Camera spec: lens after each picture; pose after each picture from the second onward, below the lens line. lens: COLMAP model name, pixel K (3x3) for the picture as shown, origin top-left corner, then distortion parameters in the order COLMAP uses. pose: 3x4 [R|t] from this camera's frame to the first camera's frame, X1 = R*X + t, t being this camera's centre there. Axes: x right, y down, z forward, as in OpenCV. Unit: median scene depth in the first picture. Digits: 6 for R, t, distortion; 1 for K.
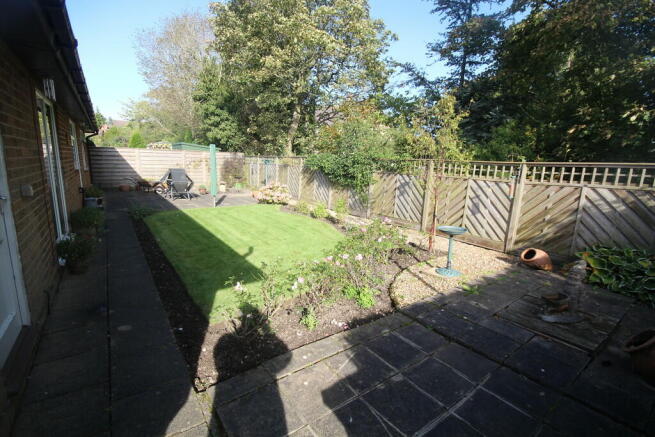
lens RADIAL K [[303.9, 0, 327.4], [0, 303.9, 218.9], [0, 0, 1]] dist [0.001397, 0.000283]
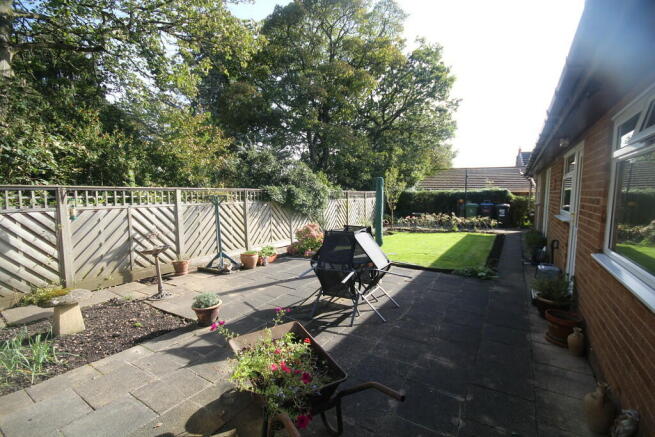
lens RADIAL K [[303.9, 0, 327.2], [0, 303.9, 219.6], [0, 0, 1]] dist [0.001397, 0.000283]
pose [[-0.375256, -0.108945, 0.920496, -0.475217], [0.159688, 0.970622, 0.179978, -0.146344], [-0.913062, 0.214530, -0.346835, 0.716298]]
